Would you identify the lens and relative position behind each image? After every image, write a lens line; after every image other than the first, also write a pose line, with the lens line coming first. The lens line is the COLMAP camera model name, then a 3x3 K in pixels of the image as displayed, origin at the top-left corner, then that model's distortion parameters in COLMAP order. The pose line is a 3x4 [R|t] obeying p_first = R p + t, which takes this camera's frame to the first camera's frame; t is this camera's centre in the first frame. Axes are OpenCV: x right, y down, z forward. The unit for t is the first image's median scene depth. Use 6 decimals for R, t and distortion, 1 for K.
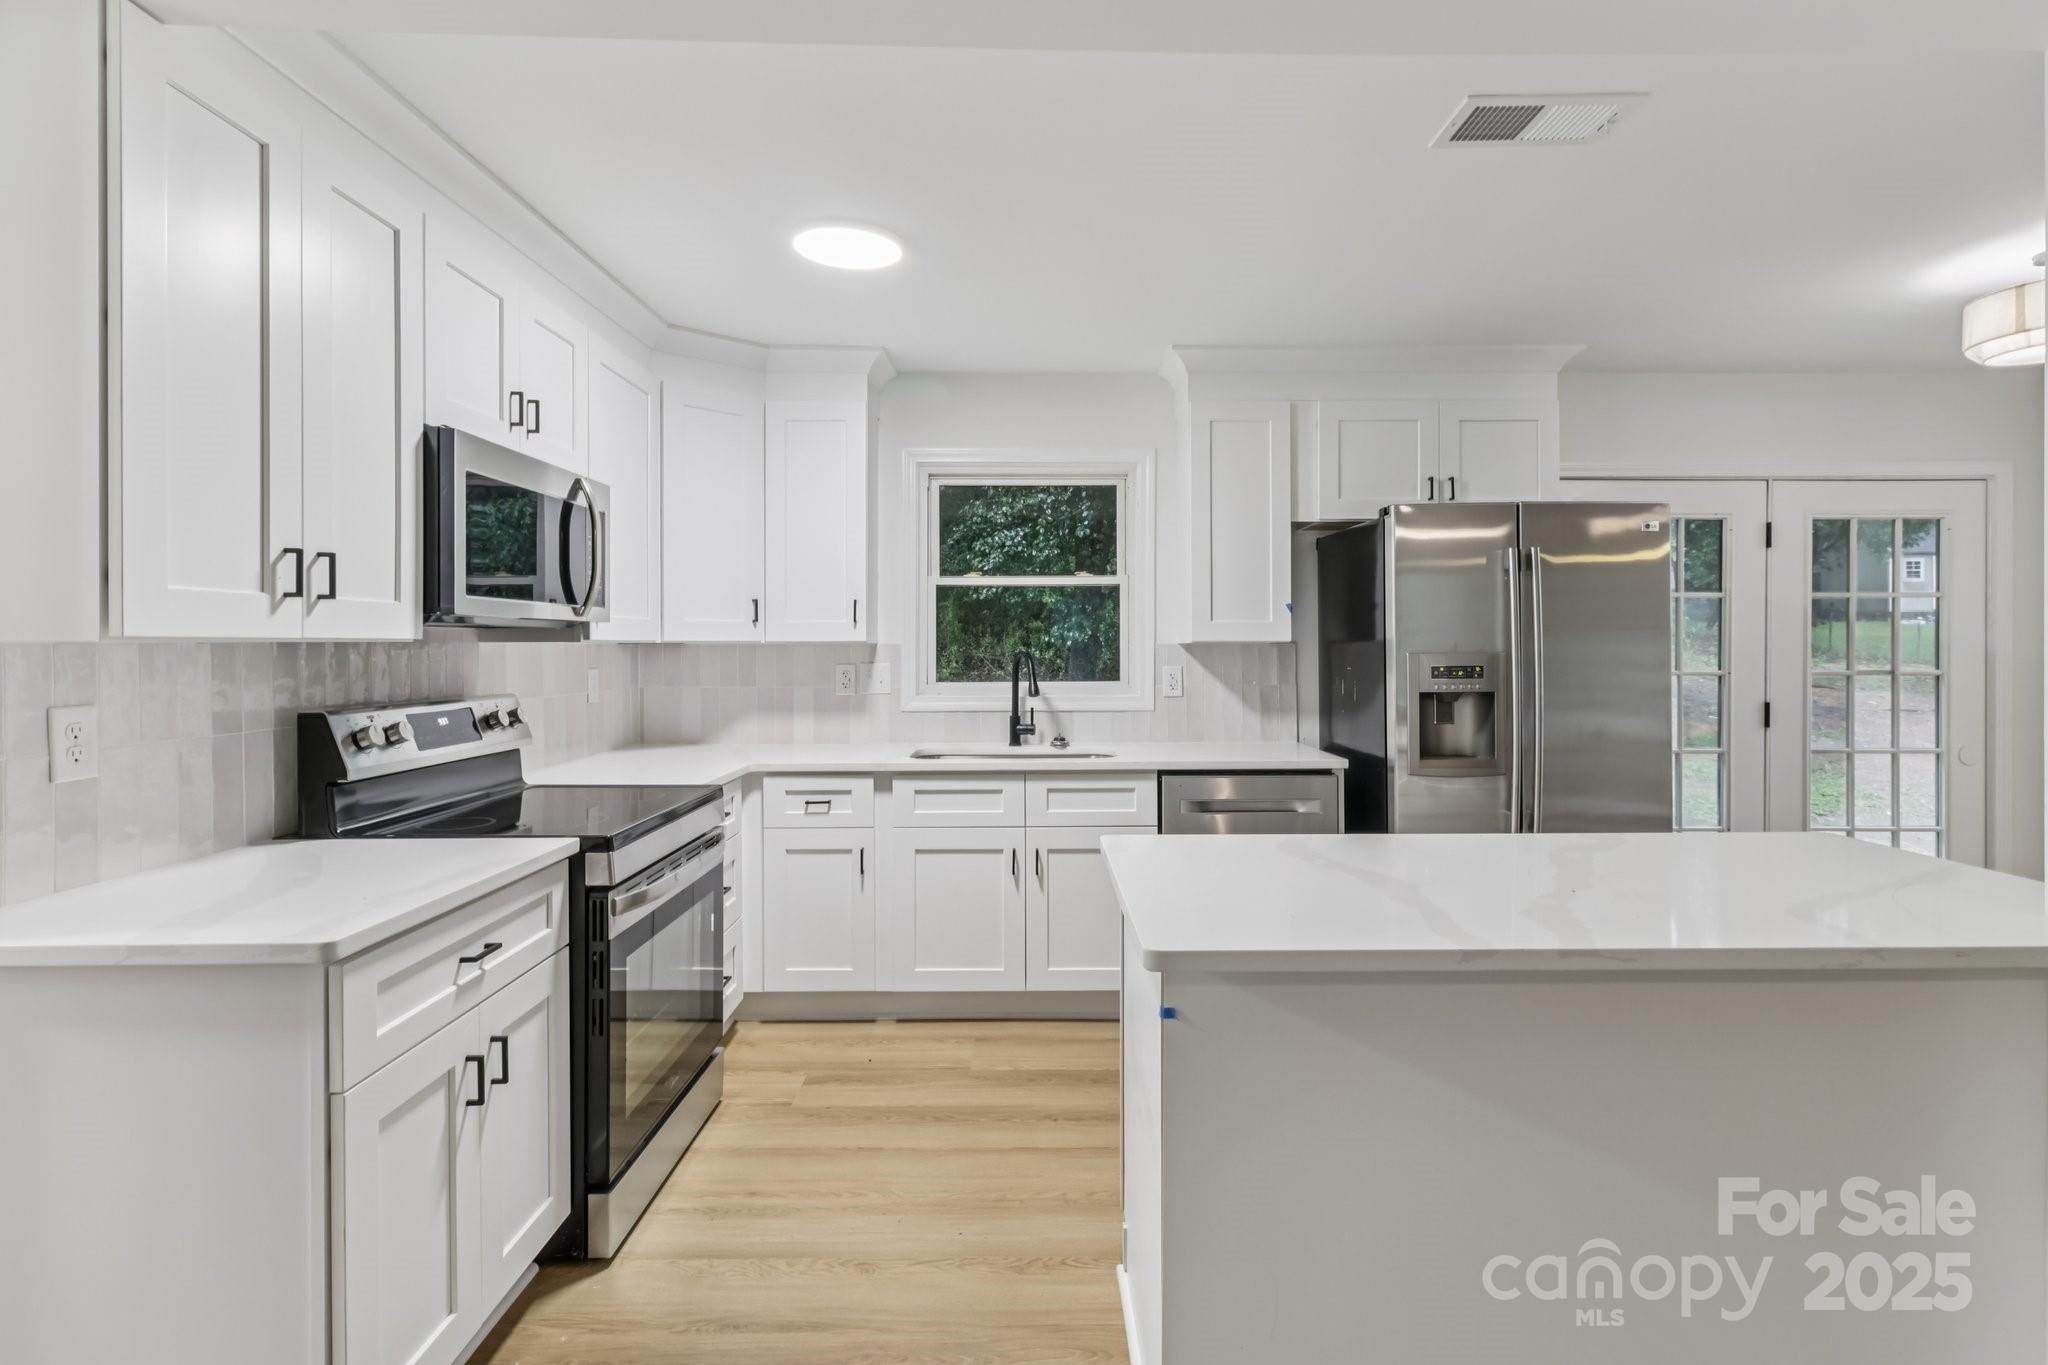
lens RADIAL K [[976.9, 0, 1032.0], [0, 976.9, 641.9], [0, 0, 1]] dist [0.003356, 0.000546]
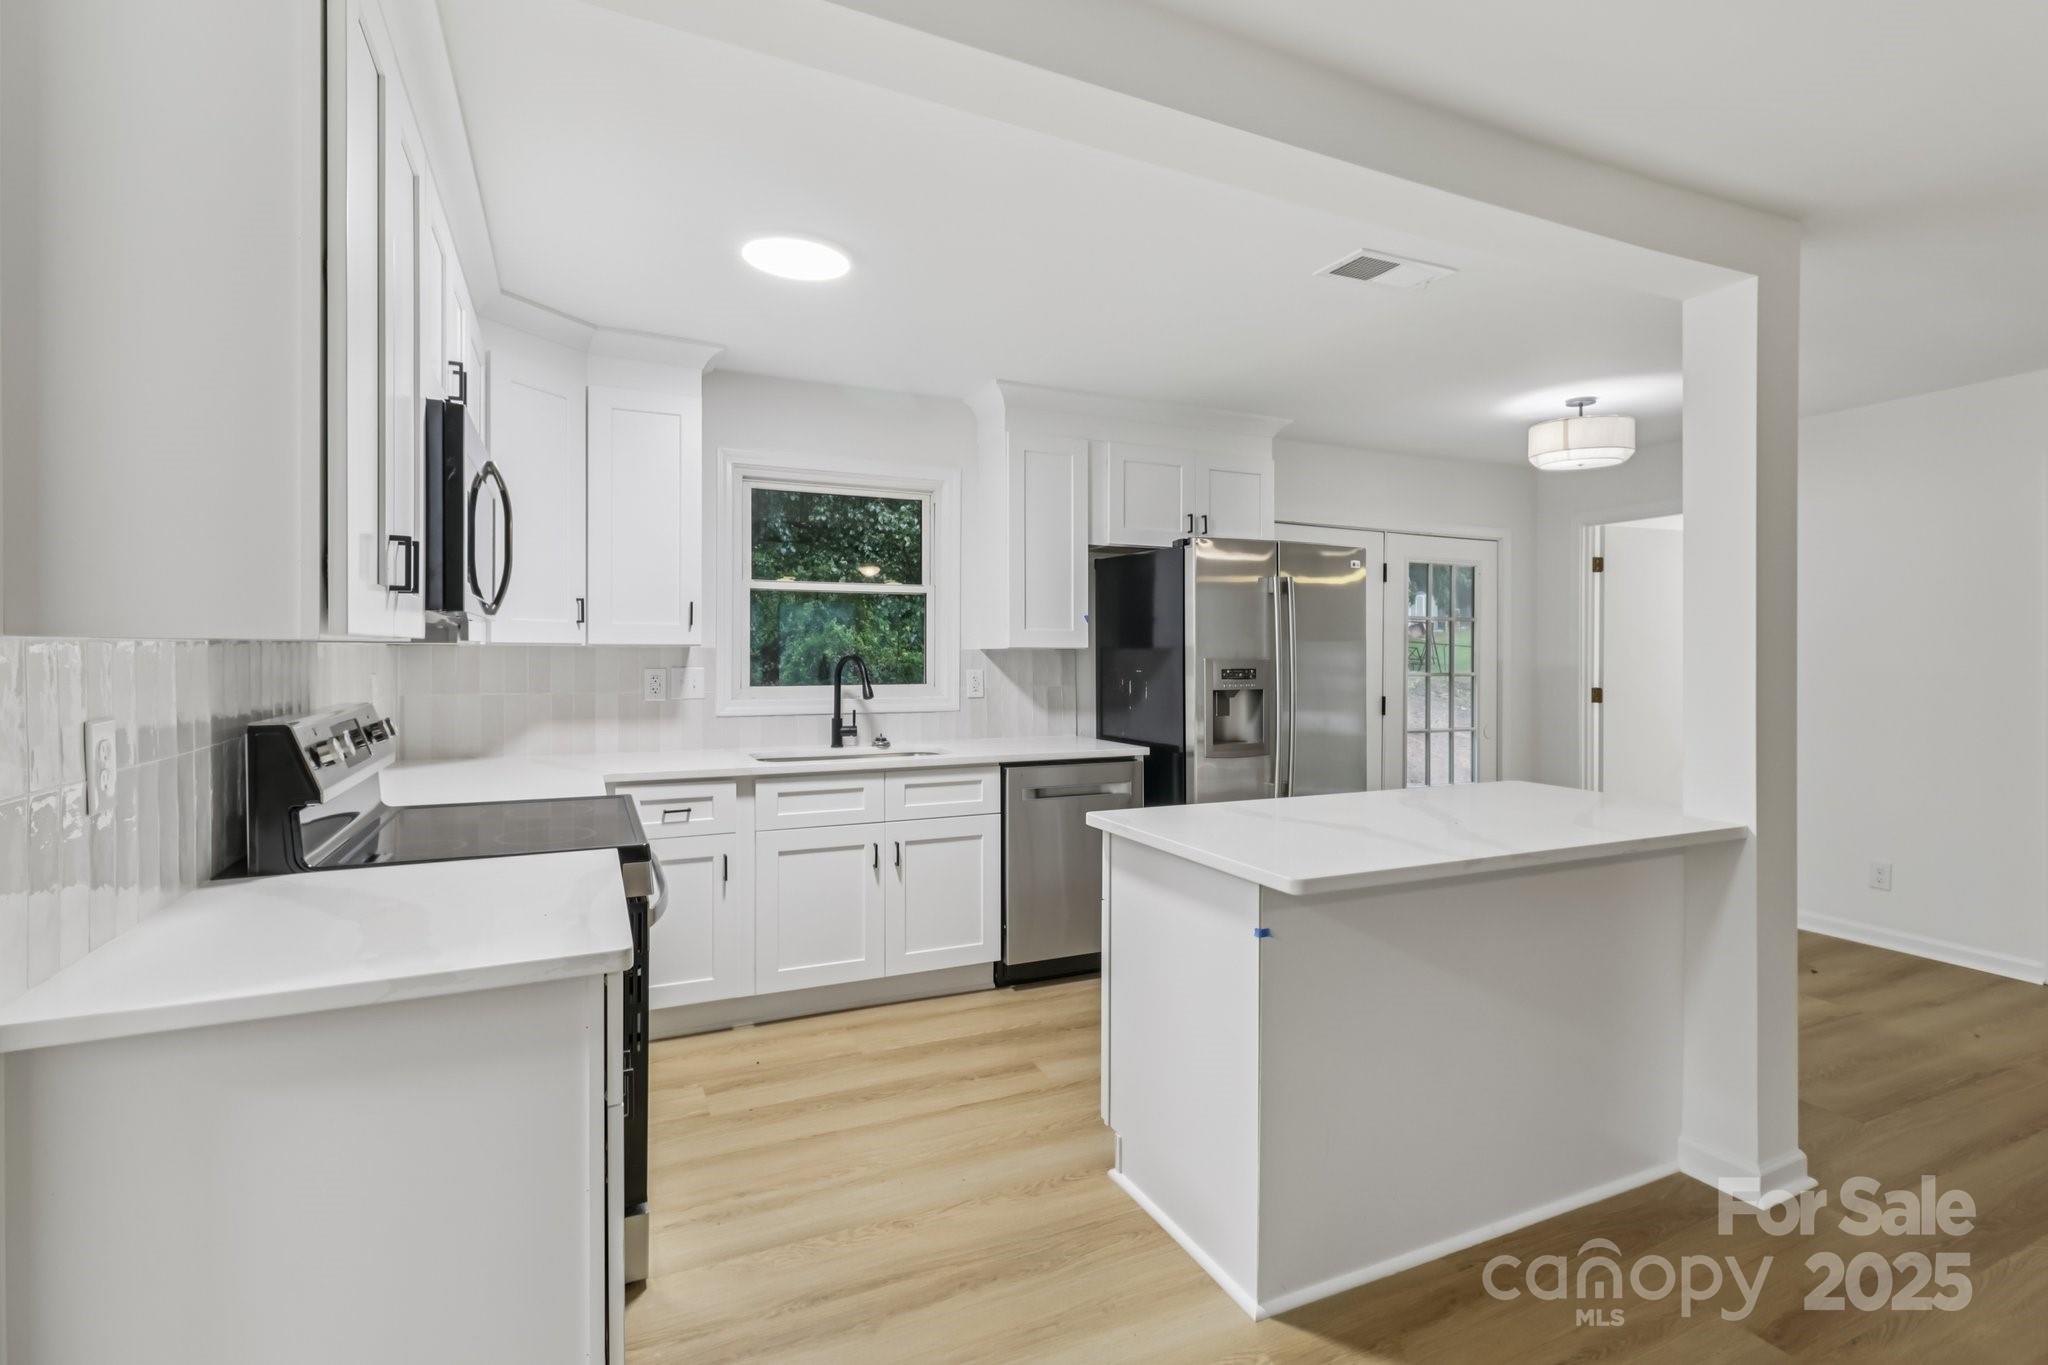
lens RADIAL K [[975.3, 0, 1033.9], [0, 975.3, 652.3], [0, 0, 1]] dist [0.002760, 0.001147]
pose [[0.906597, 0.006729, 0.421944, -0.306625], [-0.008741, 0.999958, 0.002835, 0.001600], [-0.421908, -0.006259, 0.906617, -0.022341]]
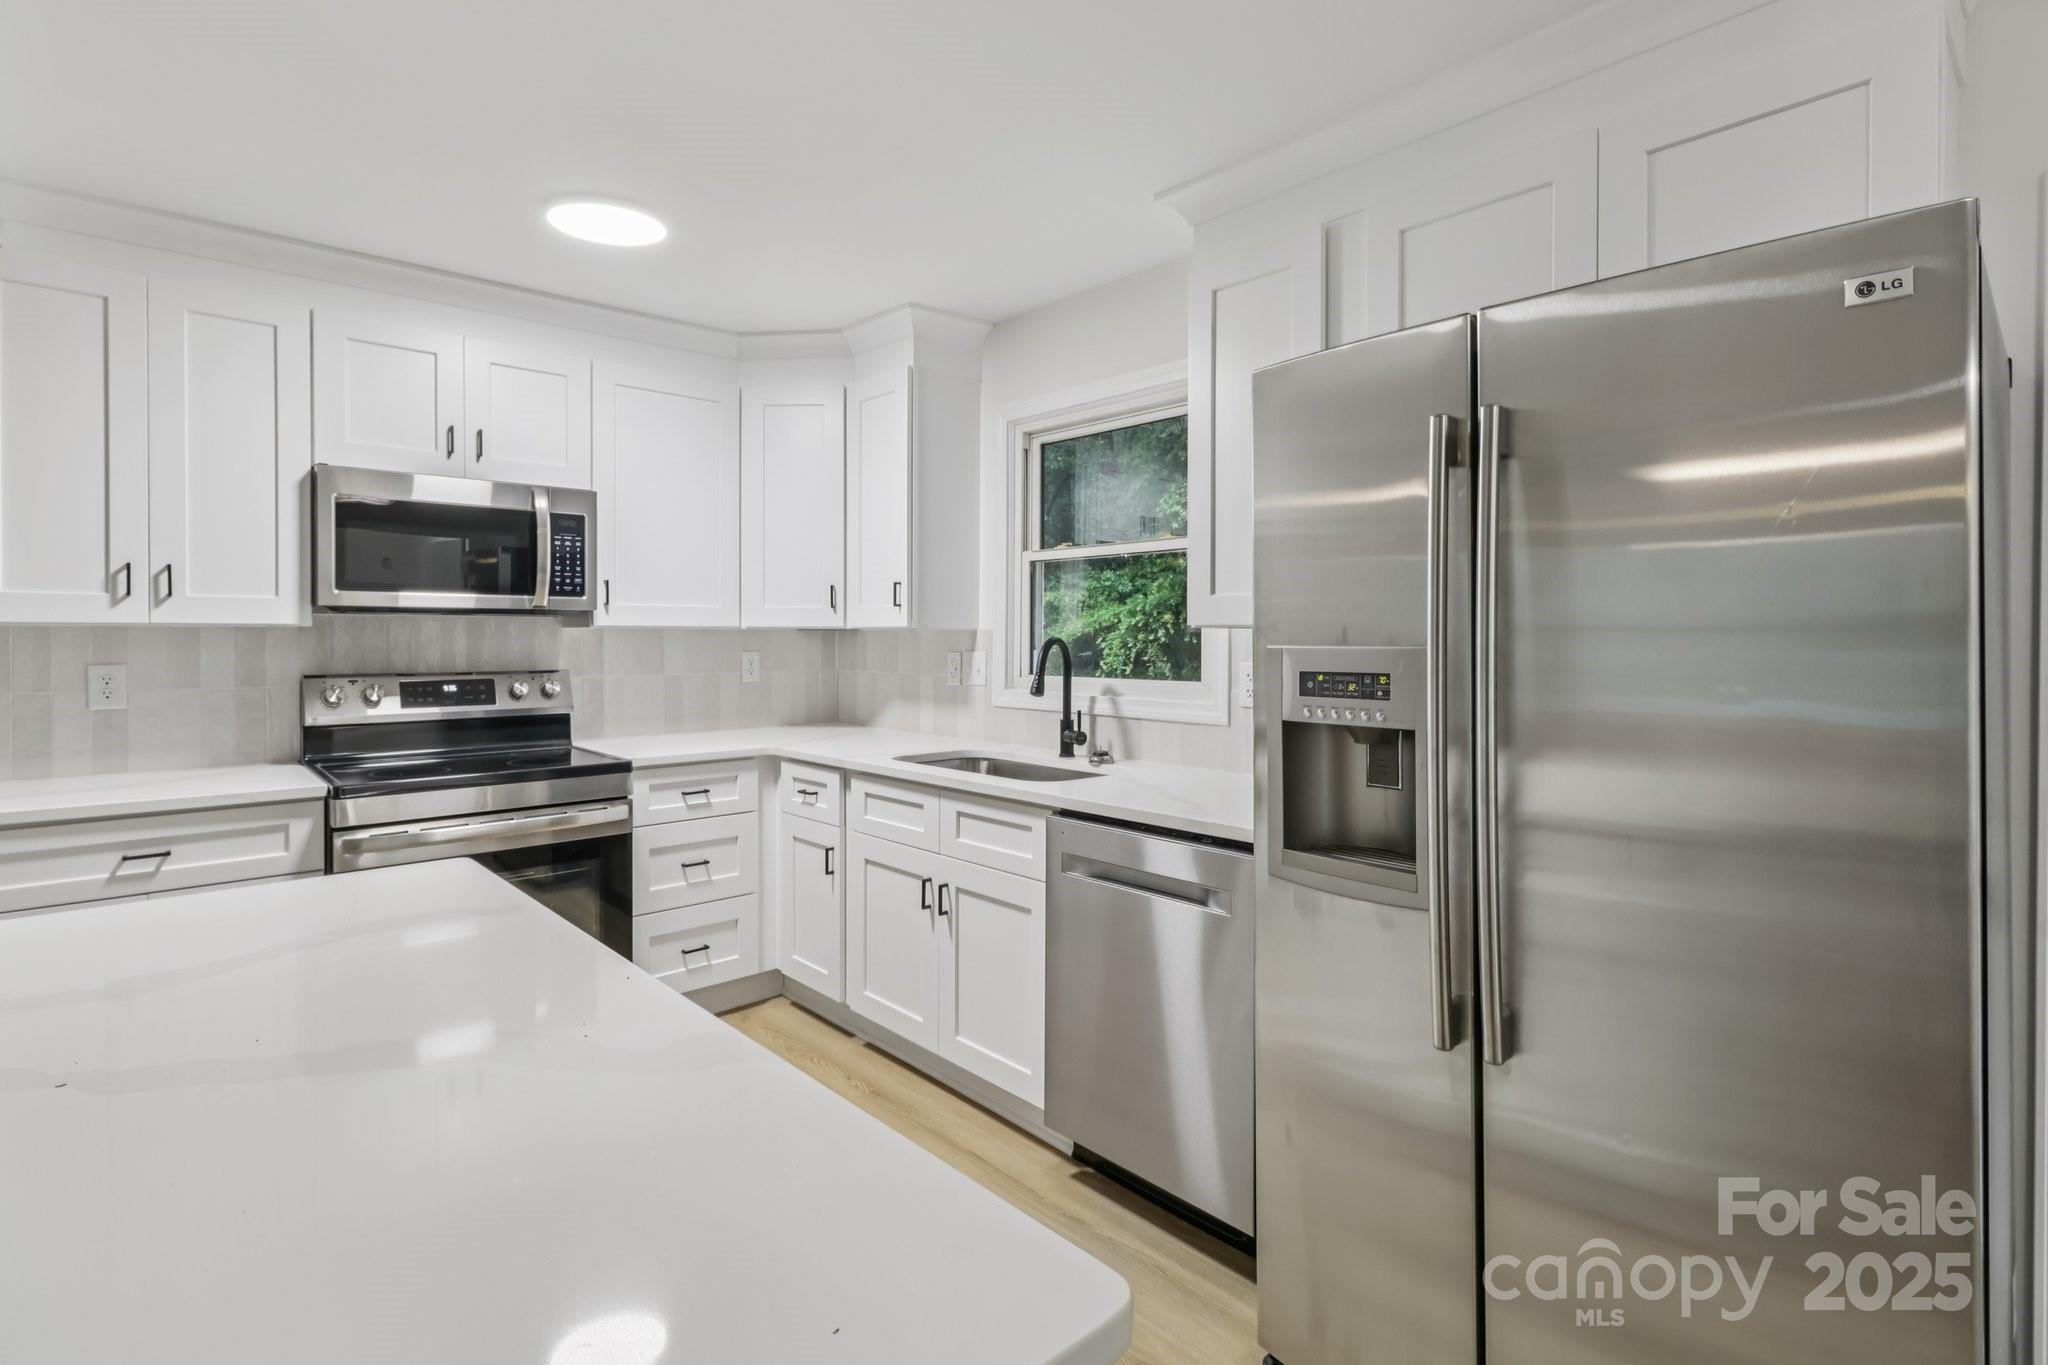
lens RADIAL K [[974.4, 0, 1023.0], [0, 974.4, 637.0], [0, 0, 1]] dist [0.001227, 0.000398]
pose [[0.674686, 0.005300, -0.738086, 0.636796], [-0.000523, 0.999977, 0.006702, 0.003193], [0.738105, -0.004135, 0.674674, 0.505043]]
